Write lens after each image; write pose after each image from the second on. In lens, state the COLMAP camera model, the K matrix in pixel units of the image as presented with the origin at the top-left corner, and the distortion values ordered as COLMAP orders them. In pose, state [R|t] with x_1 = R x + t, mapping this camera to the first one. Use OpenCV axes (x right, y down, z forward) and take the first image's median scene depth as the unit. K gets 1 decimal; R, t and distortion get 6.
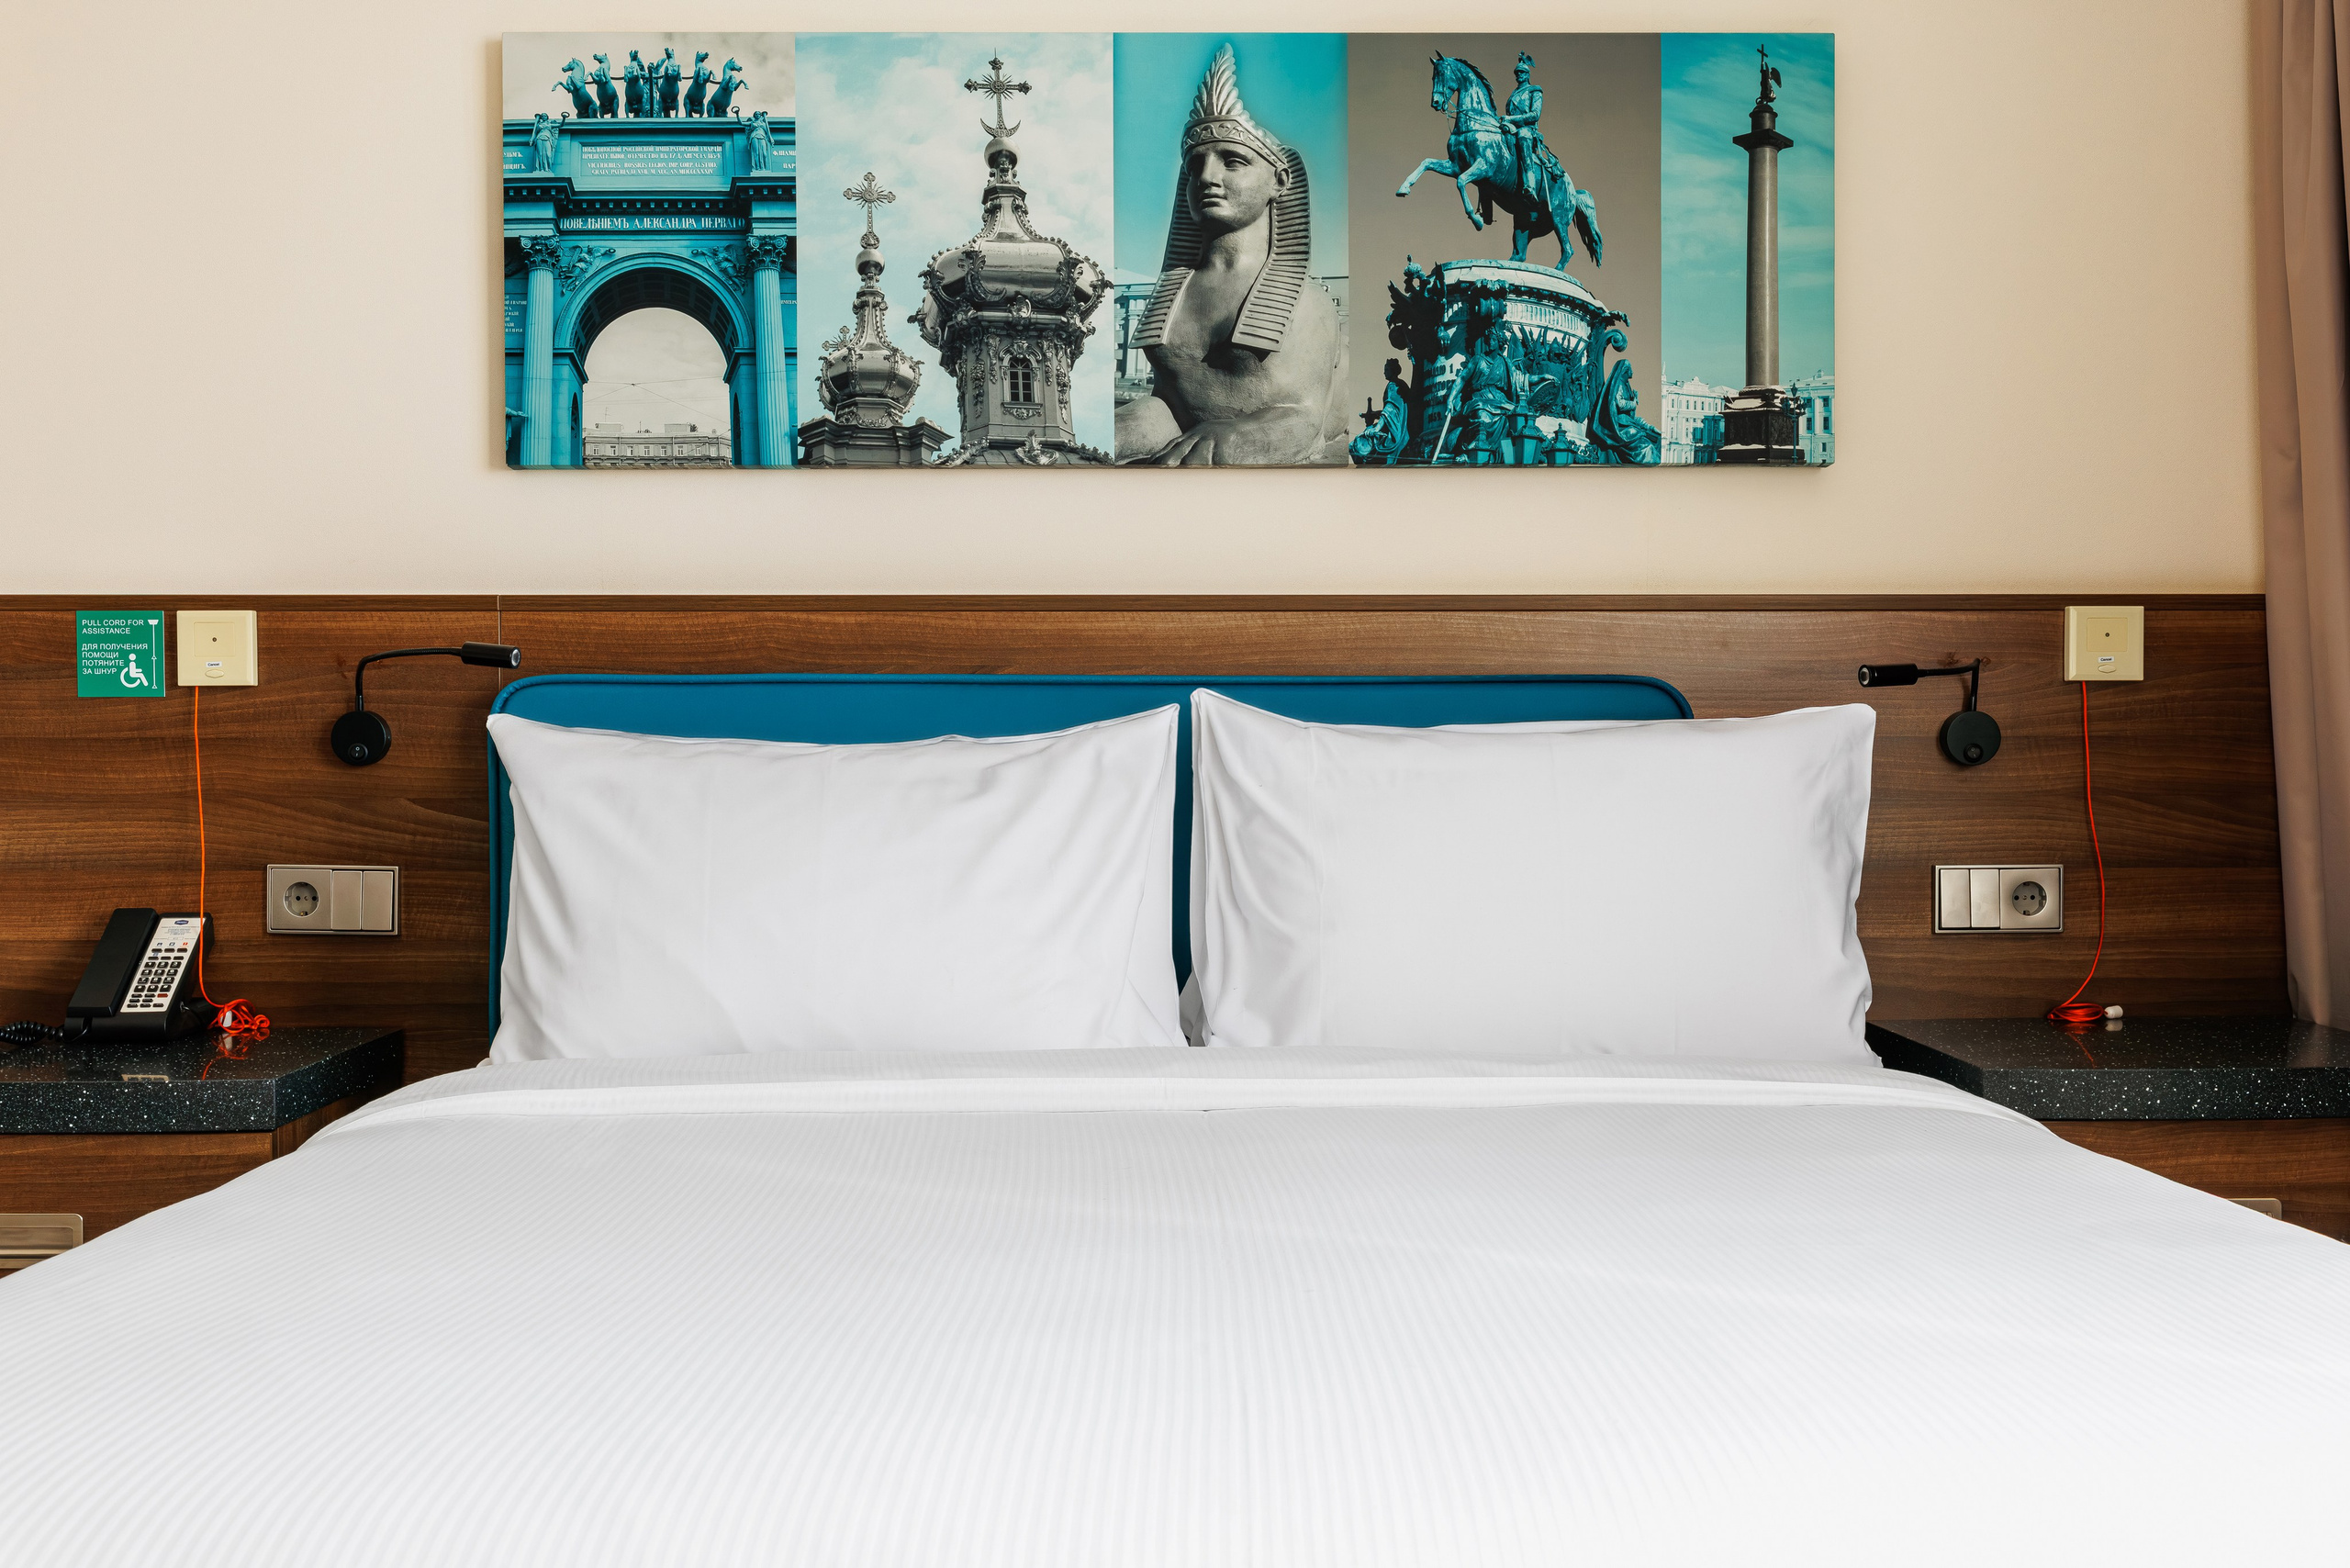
lens RADIAL K [[2782.7, 0, 1175.0], [0, 2782.7, 784.0], [0, 0, 1]] dist [0.015405, -0.049085]
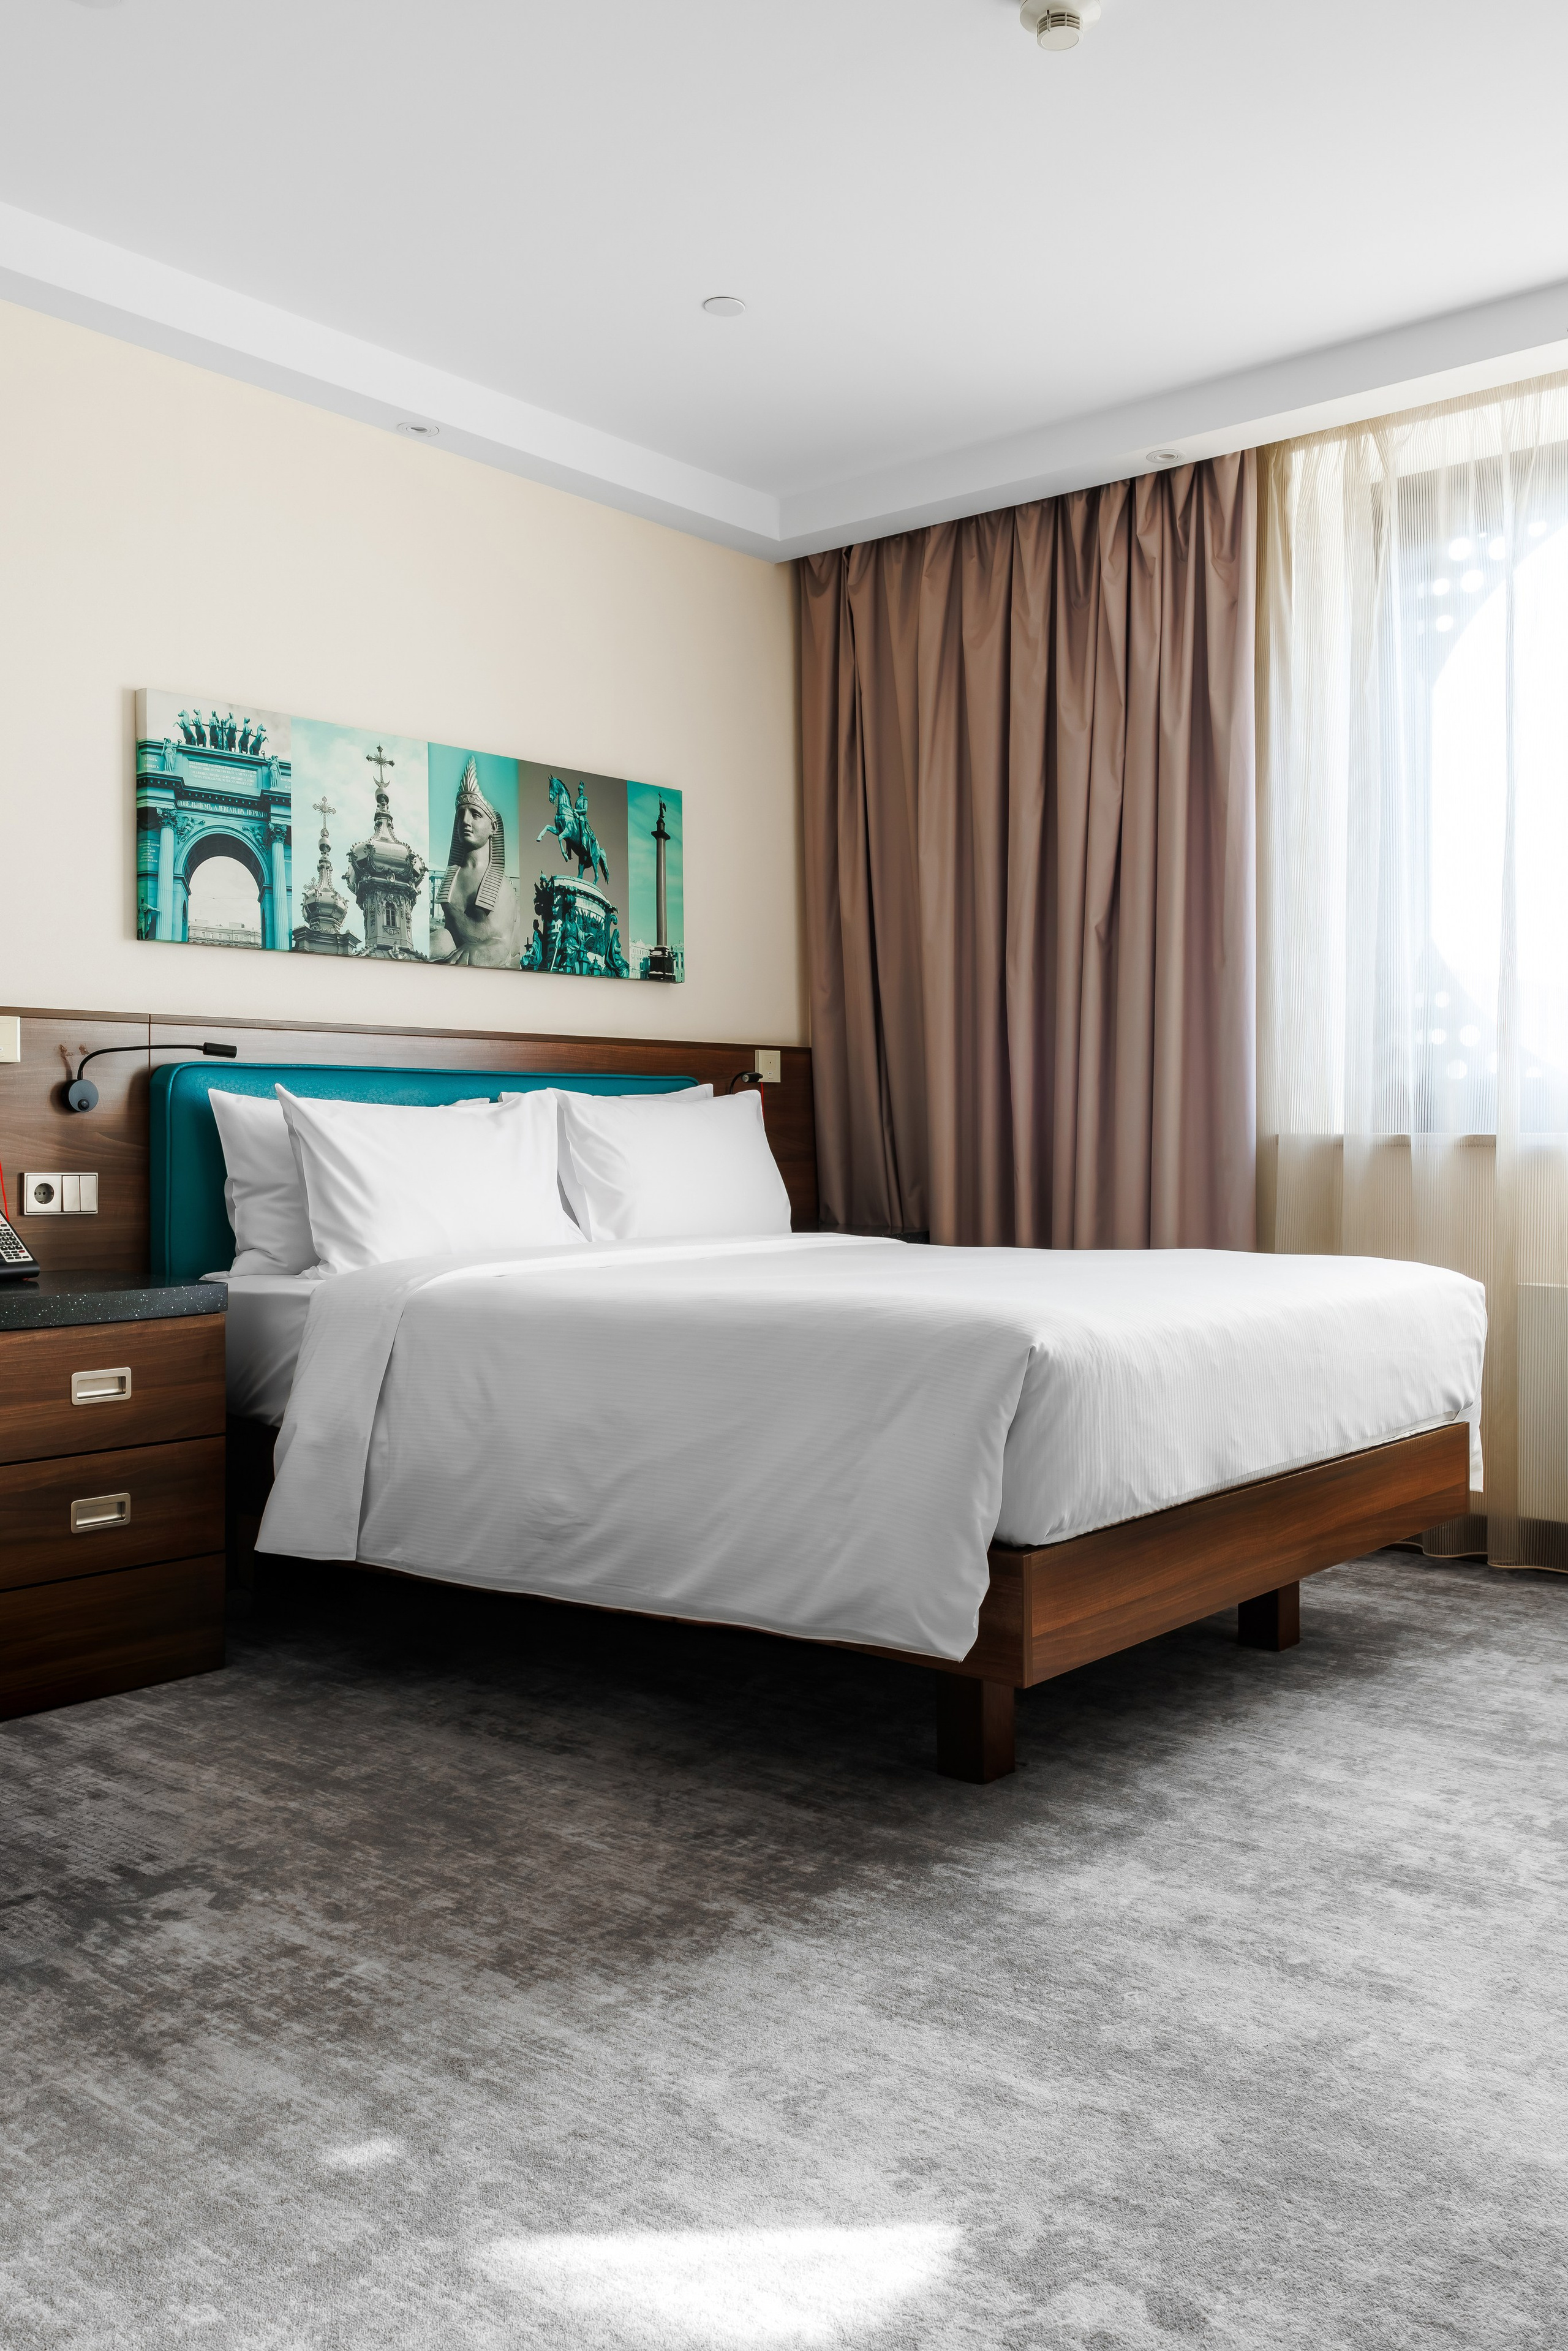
lens RADIAL K [[1943.4, 0, 793.7], [0, 1943.4, 1151.7], [0, 0, 1]] dist [0.007827, -0.001669]
pose [[0.649866, -0.008373, 0.760002, -0.896472], [0.016568, 0.999858, -0.003151, 0.027411], [-0.759868, 0.014640, 0.649913, -0.081418]]
